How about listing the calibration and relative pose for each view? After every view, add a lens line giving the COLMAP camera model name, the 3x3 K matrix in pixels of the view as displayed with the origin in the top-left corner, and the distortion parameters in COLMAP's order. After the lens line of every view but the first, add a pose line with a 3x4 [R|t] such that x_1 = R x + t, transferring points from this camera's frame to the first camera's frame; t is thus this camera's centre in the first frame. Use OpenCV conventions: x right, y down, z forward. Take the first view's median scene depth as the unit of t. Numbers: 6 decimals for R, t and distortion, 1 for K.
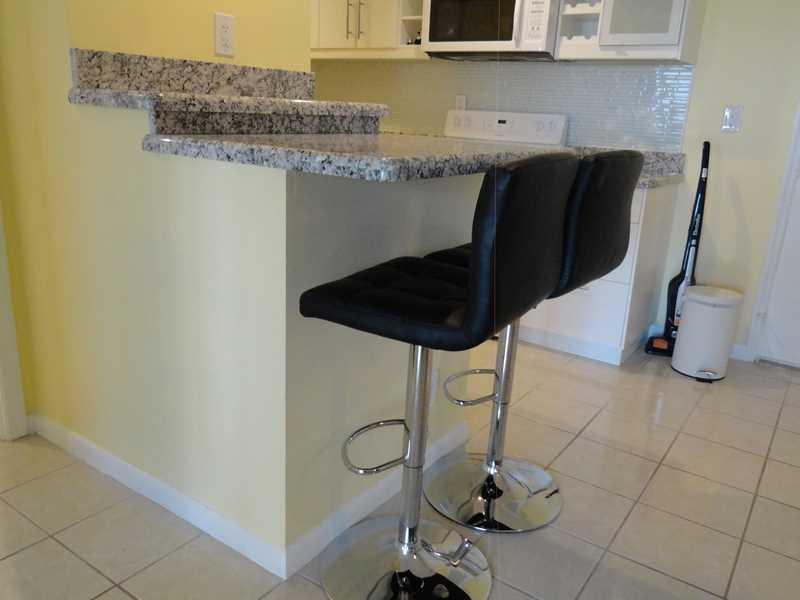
lens RADIAL K [[651.0, 0, 395.0], [0, 651.0, 296.0], [0, 0, 1]] dist [0.003234, 0.003531]
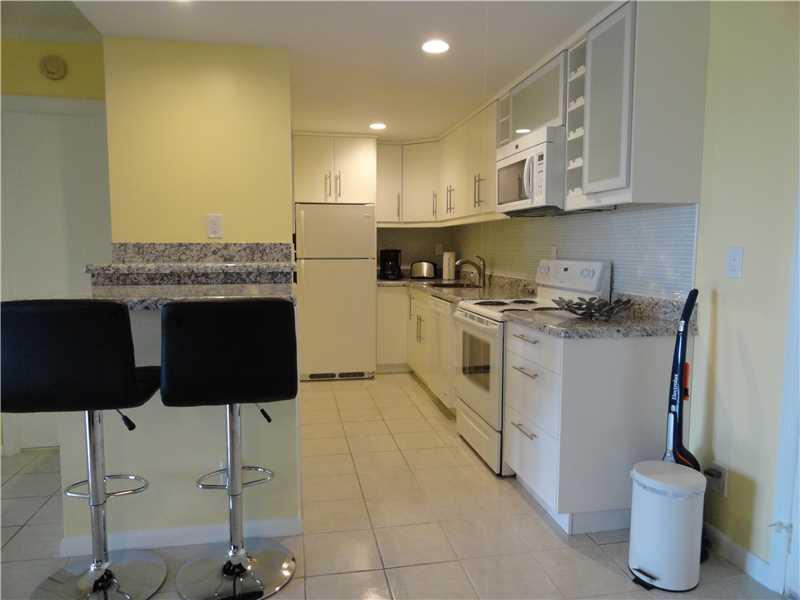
lens RADIAL K [[547.2, 0, 400.0], [0, 547.2, 300.0], [0, 0, 1]] dist [0.000417, 0.004549]
pose [[0.721311, 0.018279, -0.692370, 1.041179], [-0.158958, 0.977337, -0.139800, -0.097721], [0.674124, 0.210897, 0.707870, 0.373372]]
